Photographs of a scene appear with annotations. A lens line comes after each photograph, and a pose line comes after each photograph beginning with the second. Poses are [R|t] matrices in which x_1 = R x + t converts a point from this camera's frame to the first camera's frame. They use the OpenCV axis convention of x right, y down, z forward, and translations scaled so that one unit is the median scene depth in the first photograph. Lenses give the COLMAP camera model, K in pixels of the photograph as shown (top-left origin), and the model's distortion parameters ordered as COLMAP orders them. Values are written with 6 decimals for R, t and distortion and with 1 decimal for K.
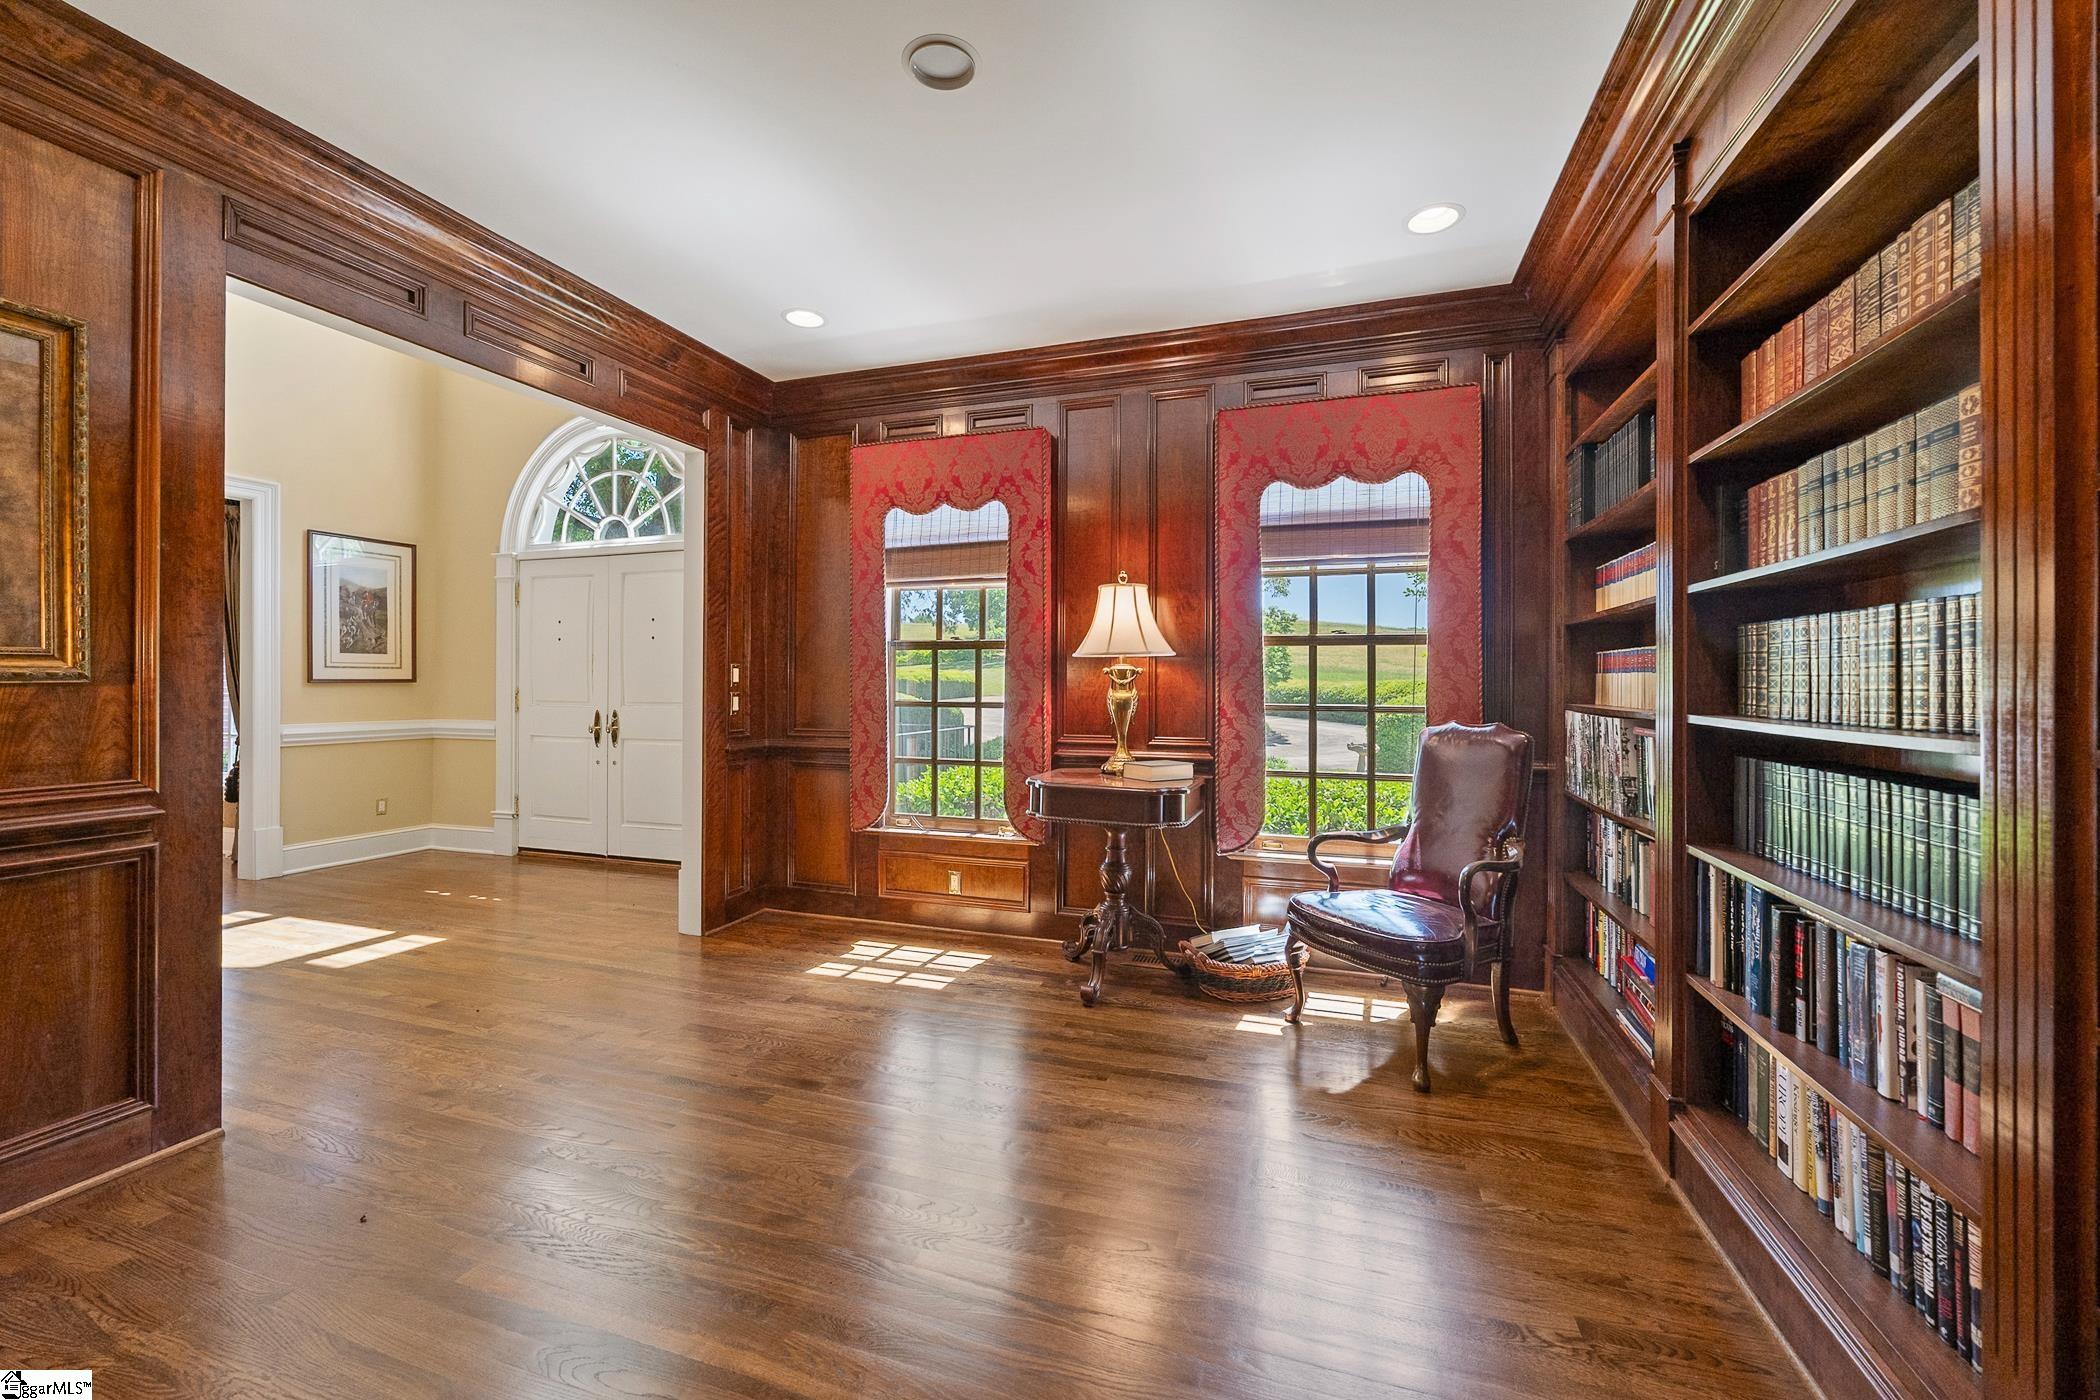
lens RADIAL K [[832.4, 0, 1047.6], [0, 832.4, 681.1], [0, 0, 1]] dist [-0.000174, 0.000044]
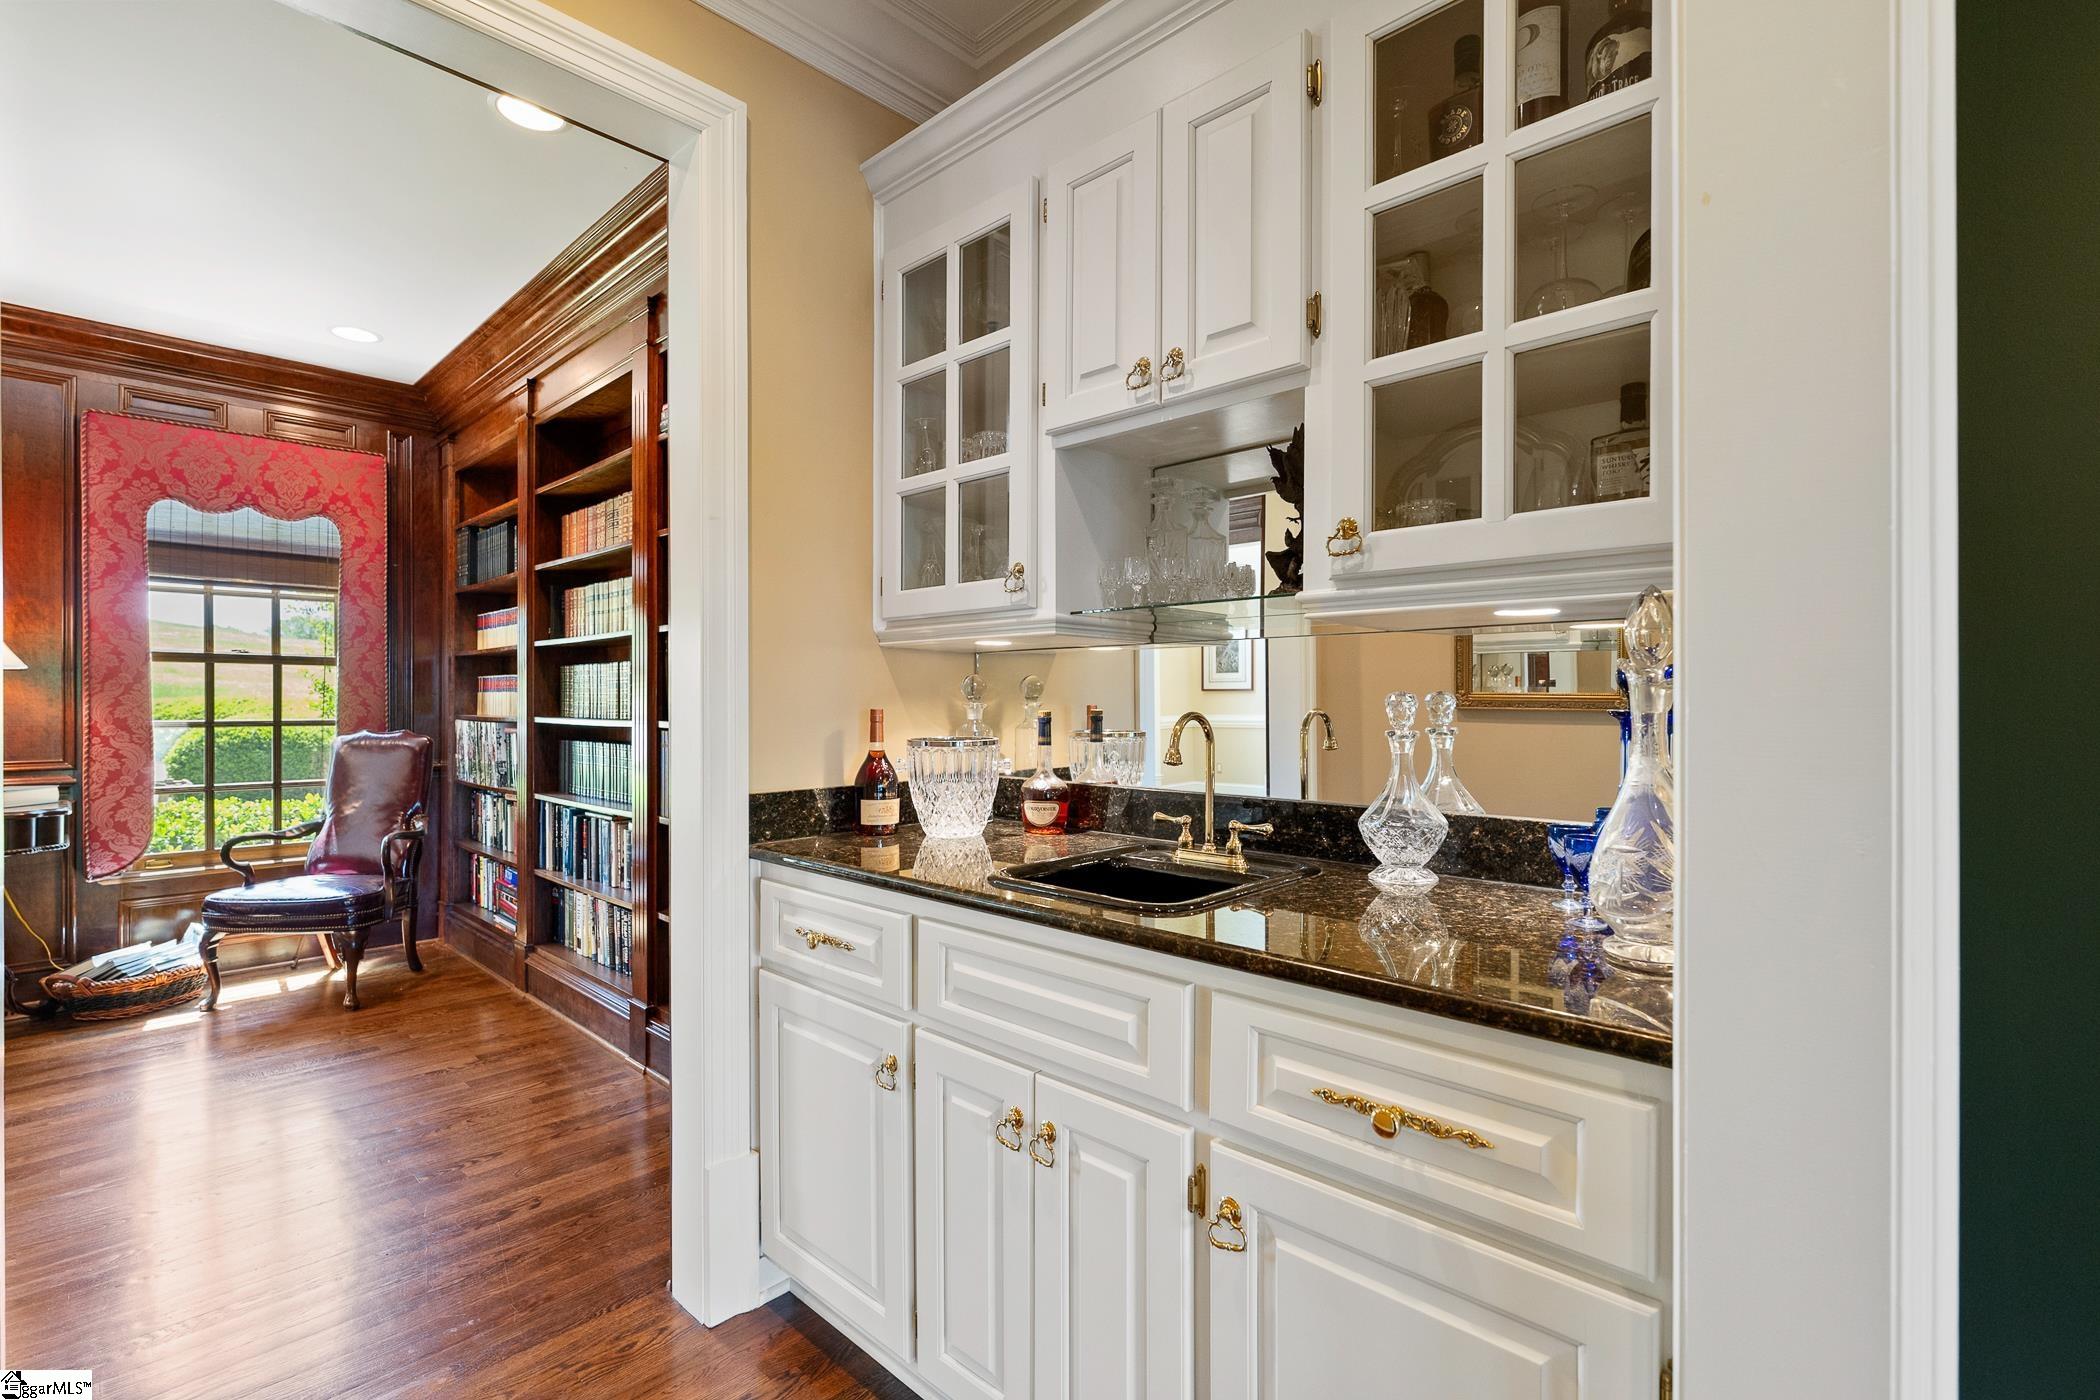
lens RADIAL K [[937.1, 0, 1046.4], [0, 937.1, 699.2], [0, 0, 1]] dist [-0.003083, -0.000217]
pose [[0.415126, -0.000136, 0.909764, -0.354532], [0.001443, 0.999999, -0.000510, 0.004380], [-0.909763, 0.001525, 0.415126, -0.492130]]
